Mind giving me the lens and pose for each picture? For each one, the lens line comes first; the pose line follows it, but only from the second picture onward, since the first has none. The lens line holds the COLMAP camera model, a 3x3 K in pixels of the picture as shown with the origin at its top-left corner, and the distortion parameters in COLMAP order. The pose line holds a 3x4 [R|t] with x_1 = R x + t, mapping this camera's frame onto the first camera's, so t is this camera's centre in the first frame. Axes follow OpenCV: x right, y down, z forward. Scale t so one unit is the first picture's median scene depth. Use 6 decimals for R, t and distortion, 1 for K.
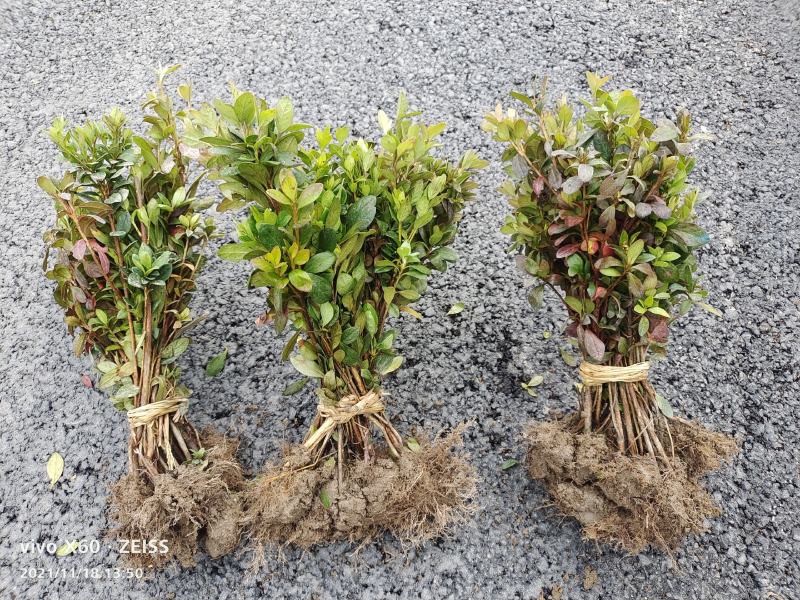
lens RADIAL K [[646.9, 0, 399.4], [0, 646.9, 277.8], [0, 0, 1]] dist [0.016239, -0.032873]
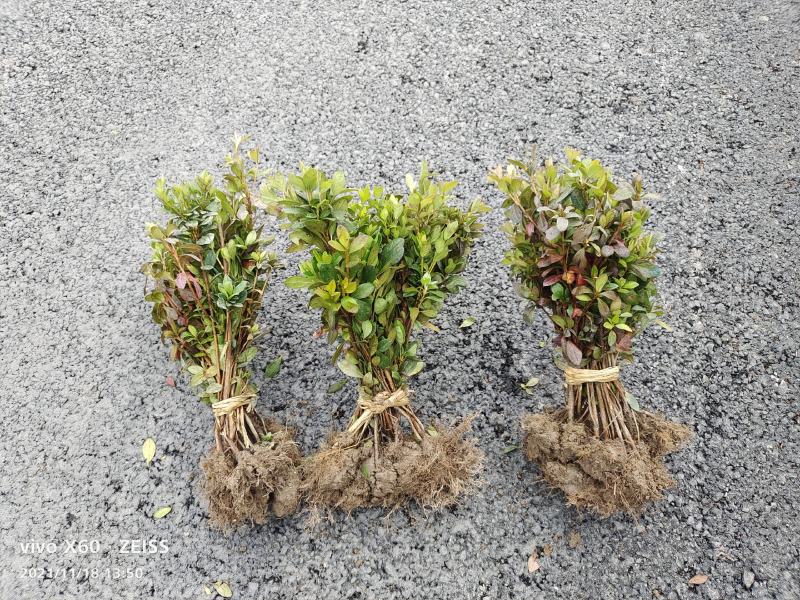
lens RADIAL K [[615.8, 0, 399.6], [0, 615.8, 289.2], [0, 0, 1]] dist [0.036606, -0.059716]
pose [[0.999673, -0.002207, -0.025477, -0.010184], [0.002255, 0.999996, 0.001865, -0.019004], [0.025473, -0.001922, 0.999674, -0.173781]]
